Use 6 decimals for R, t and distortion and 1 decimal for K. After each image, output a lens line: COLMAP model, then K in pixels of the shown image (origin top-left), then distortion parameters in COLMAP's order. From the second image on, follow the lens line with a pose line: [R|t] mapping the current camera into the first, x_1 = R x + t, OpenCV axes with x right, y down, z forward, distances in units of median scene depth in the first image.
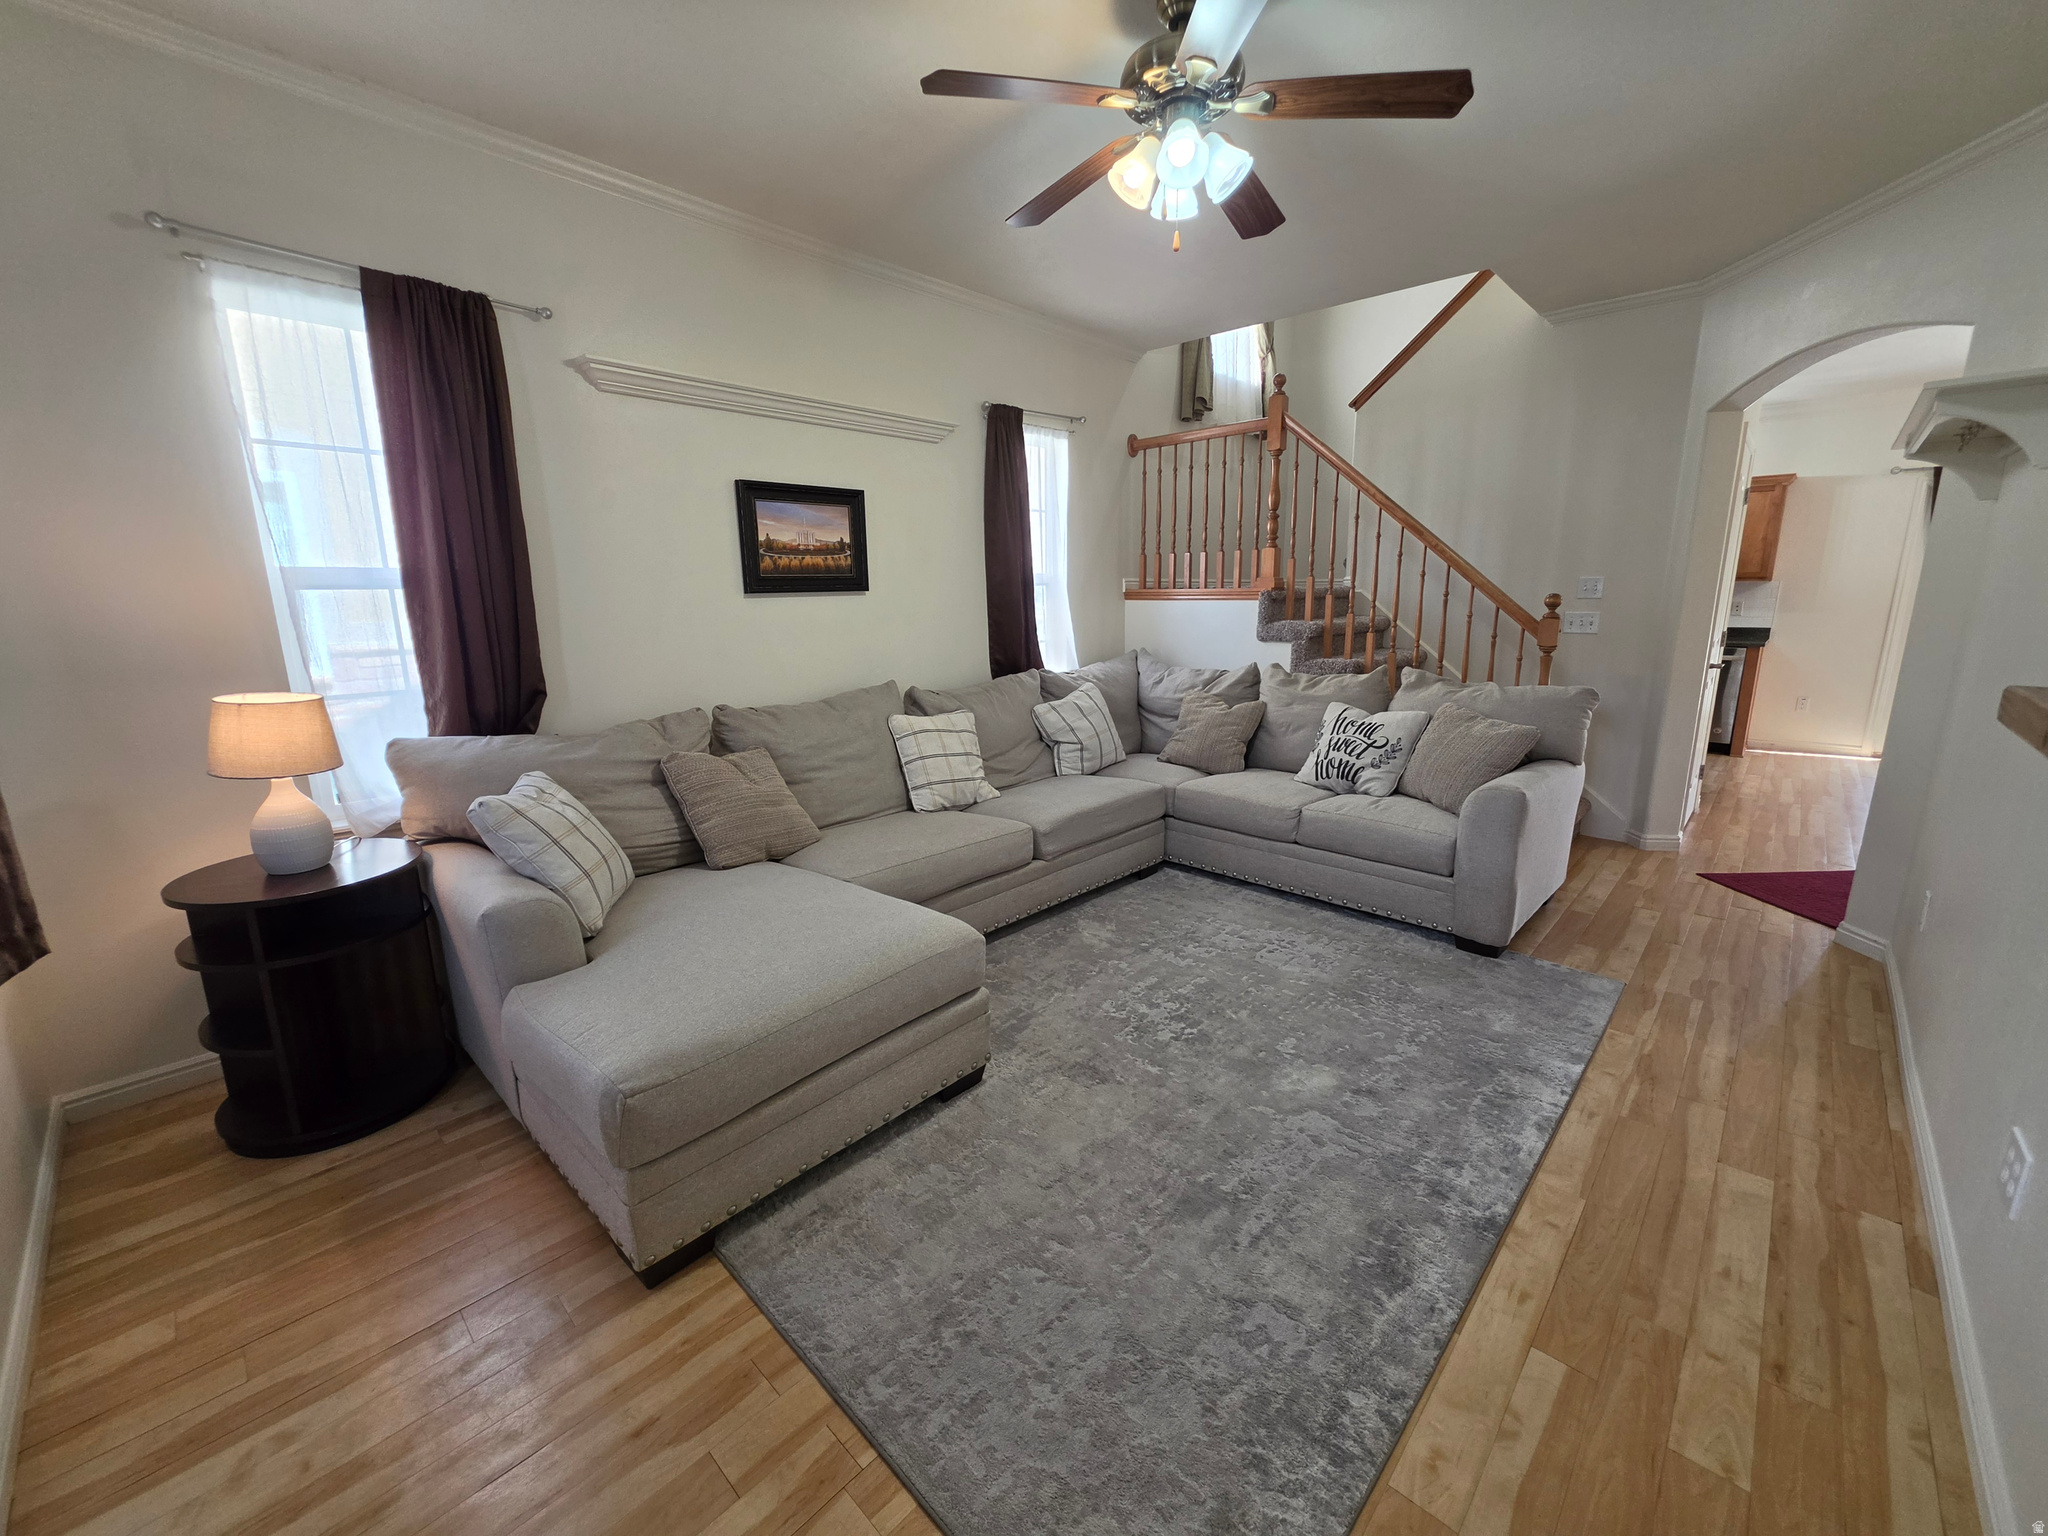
lens RADIAL K [[821.8, 0, 1028.5], [0, 821.8, 760.8], [0, 0, 1]] dist [-0.002443, 0.000720]
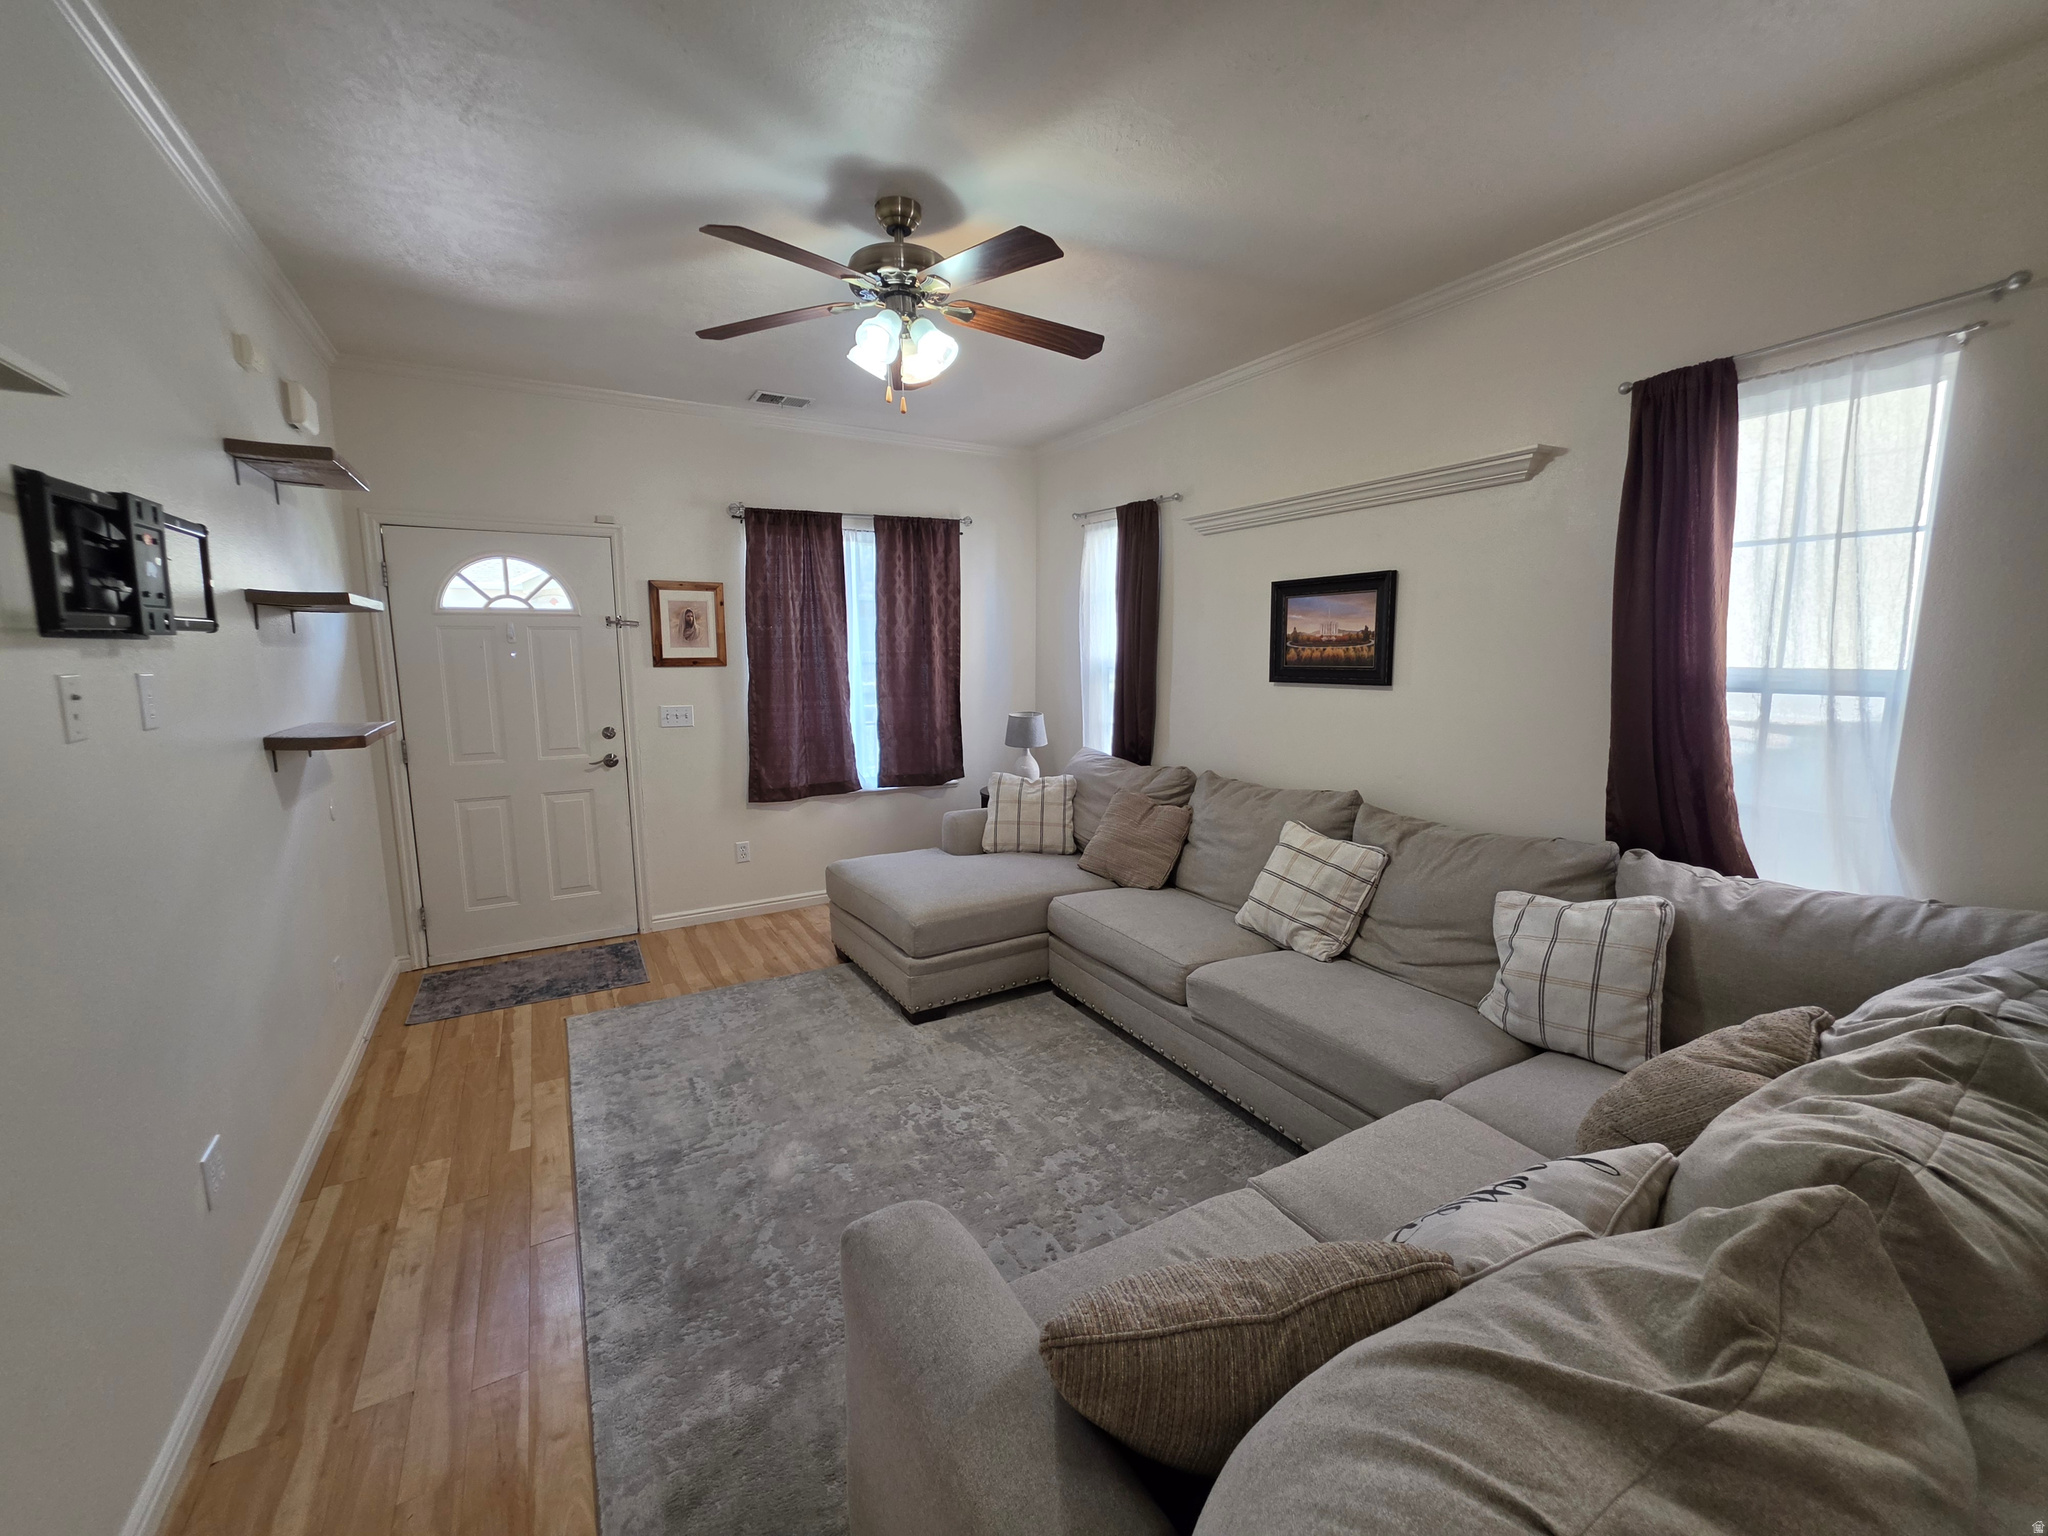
lens RADIAL K [[821.8, 0, 1019.7], [0, 821.8, 760.8], [0, 0, 1]] dist [-0.002443, 0.000720]
pose [[-0.281535, 0.140982, -0.949137, 0.817249], [-0.189444, 0.961512, 0.199014, -0.257181], [0.940664, 0.235838, -0.243991, 0.974205]]
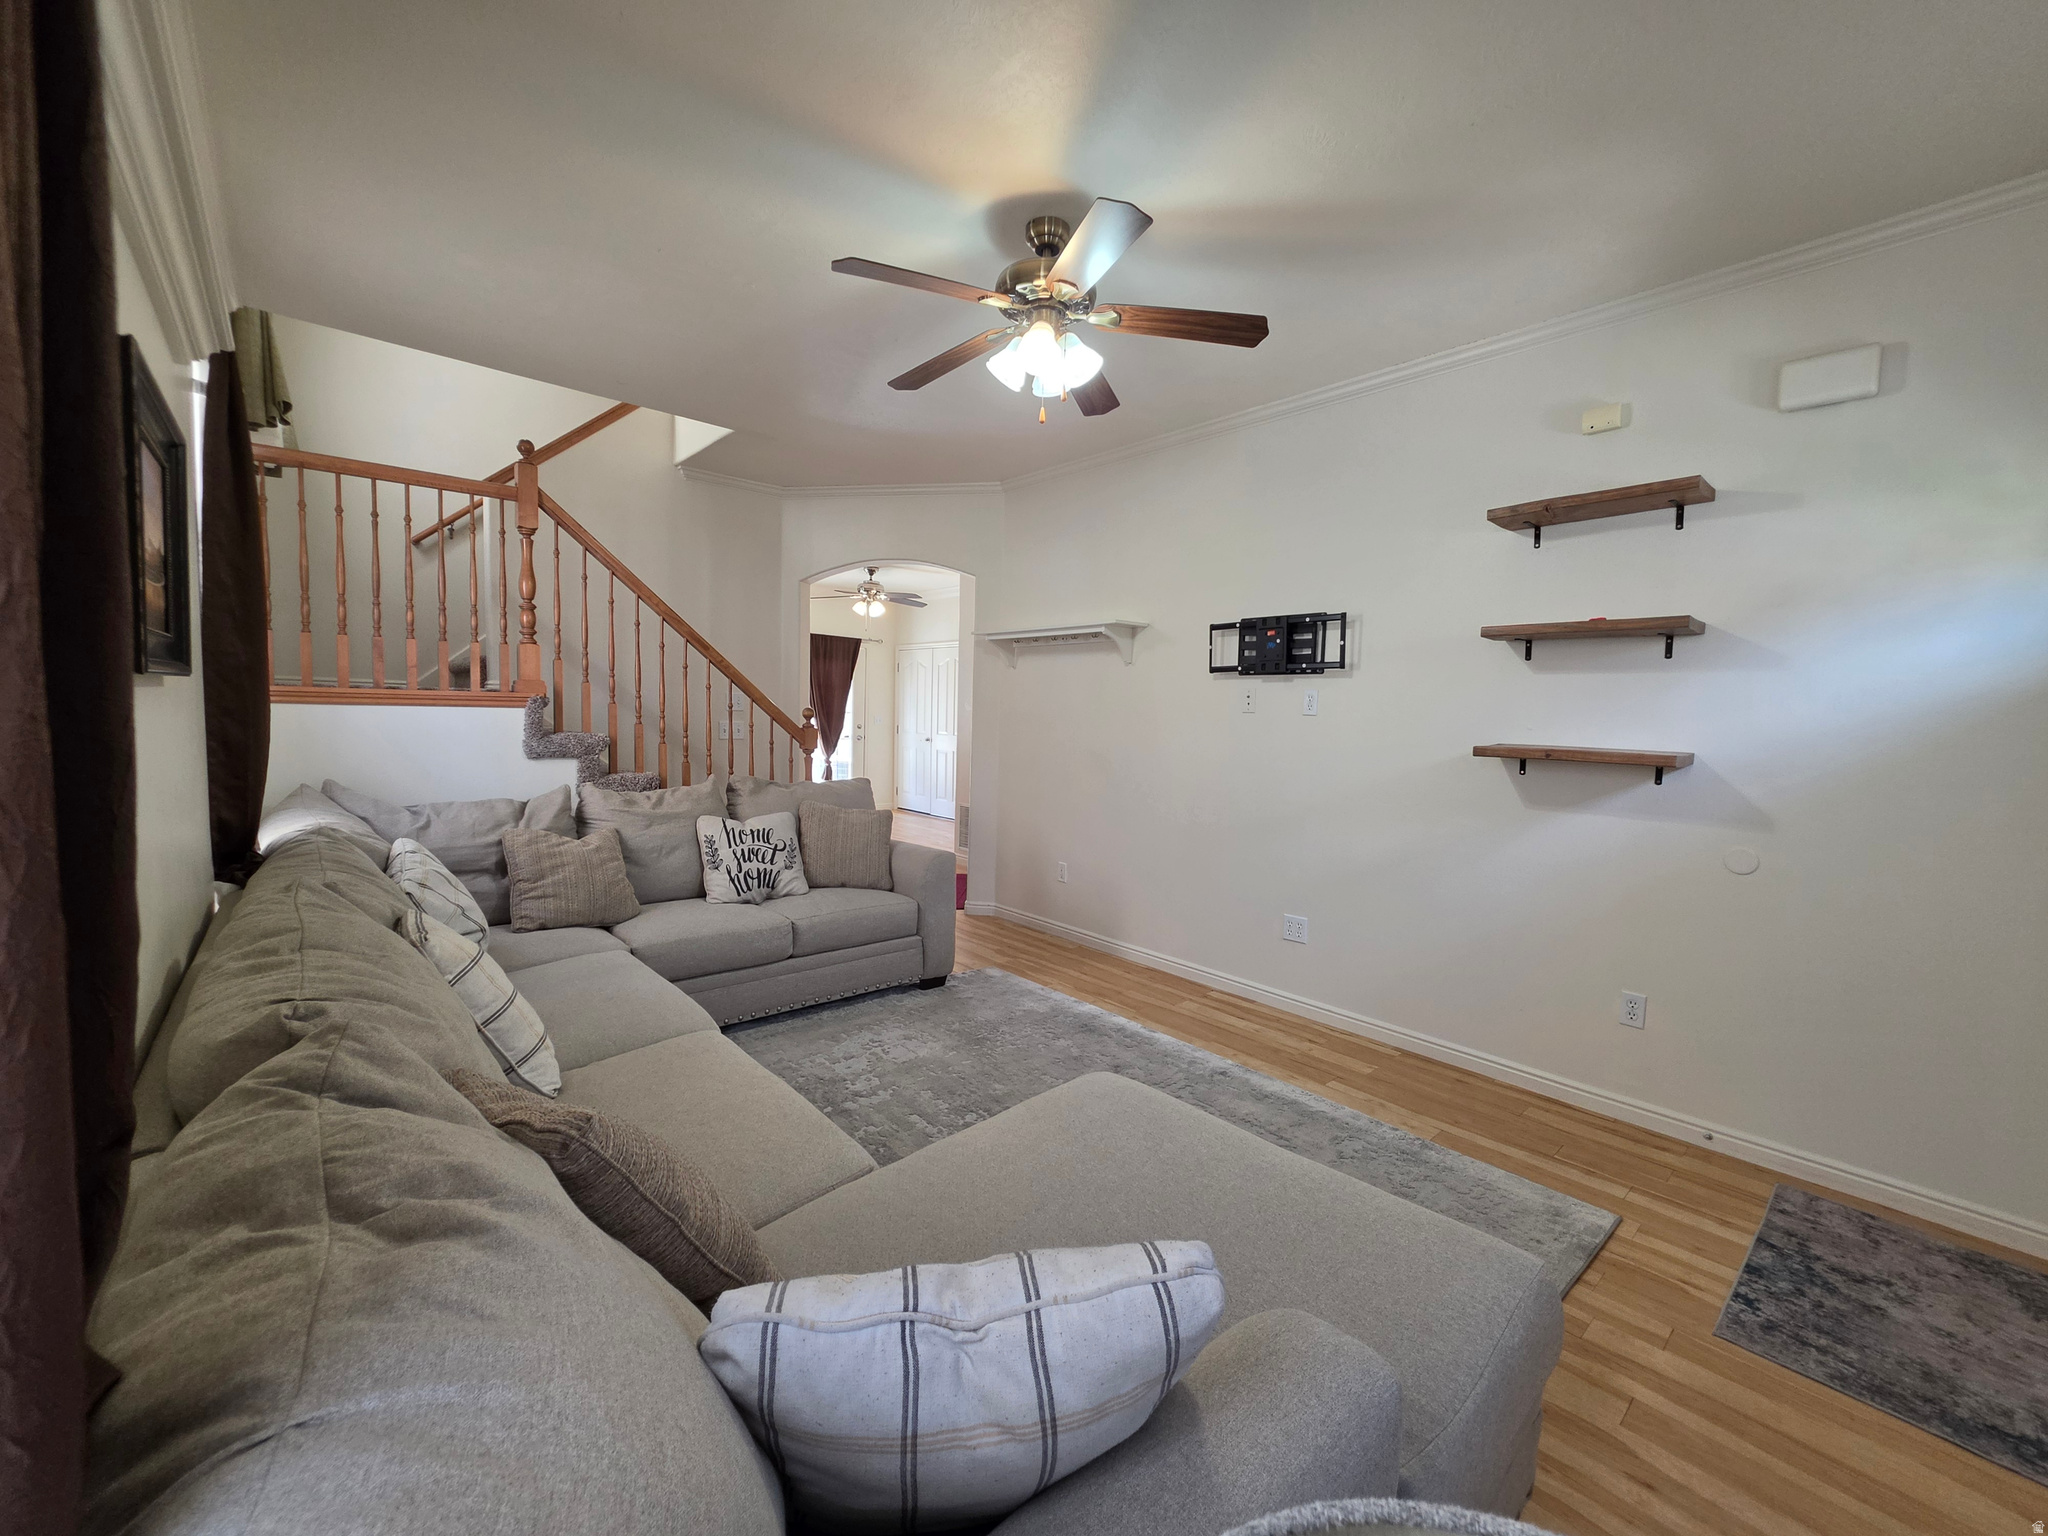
lens RADIAL K [[821.8, 0, 1027.9], [0, 821.8, 759.7], [0, 0, 1]] dist [-0.002443, 0.000720]
pose [[0.088582, -0.047927, 0.994915, -0.638171], [0.174981, 0.984057, 0.031824, -0.118251], [-0.980579, 0.171273, 0.095556, 0.622216]]
